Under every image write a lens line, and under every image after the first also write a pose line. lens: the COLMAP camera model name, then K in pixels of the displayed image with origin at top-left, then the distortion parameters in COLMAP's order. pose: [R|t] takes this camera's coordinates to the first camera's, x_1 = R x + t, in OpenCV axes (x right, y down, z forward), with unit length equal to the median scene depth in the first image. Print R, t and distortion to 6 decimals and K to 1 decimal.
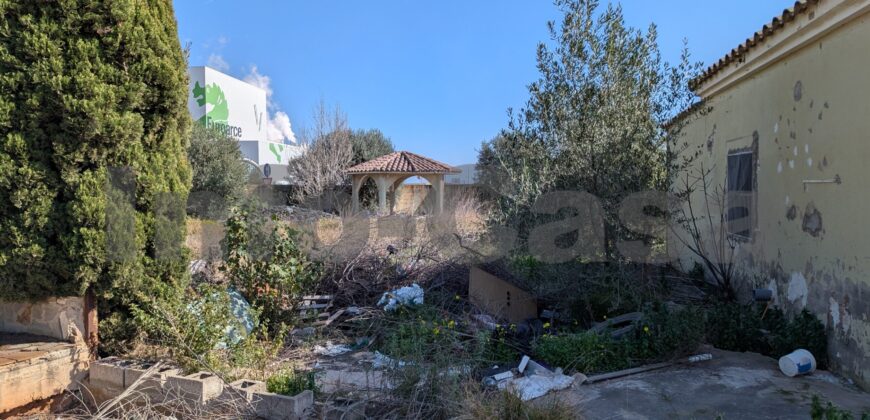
lens RADIAL K [[617.0, 0, 441.1], [0, 617.0, 218.2], [0, 0, 1]] dist [0.069619, -0.082743]
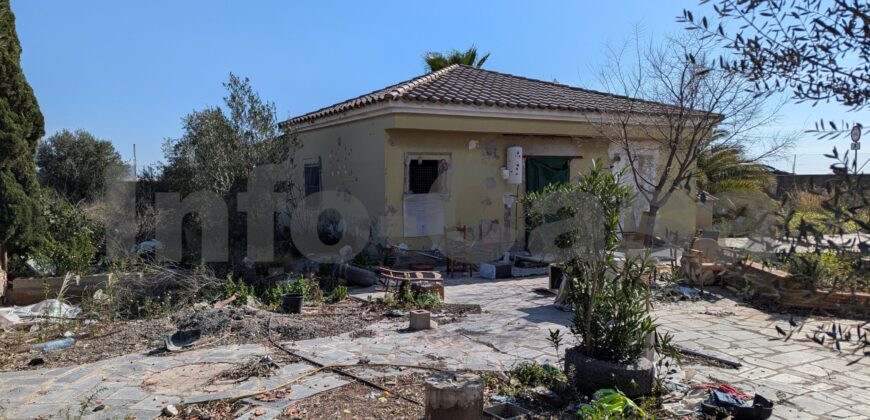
lens RADIAL K [[617.0, 0, 441.1], [0, 617.0, 218.2], [0, 0, 1]] dist [0.069619, -0.082743]
pose [[0.731843, -0.038215, 0.680401, -0.468194], [0.034379, 0.999225, 0.019144, 0.033417], [-0.680605, 0.009381, 0.732590, -0.605638]]
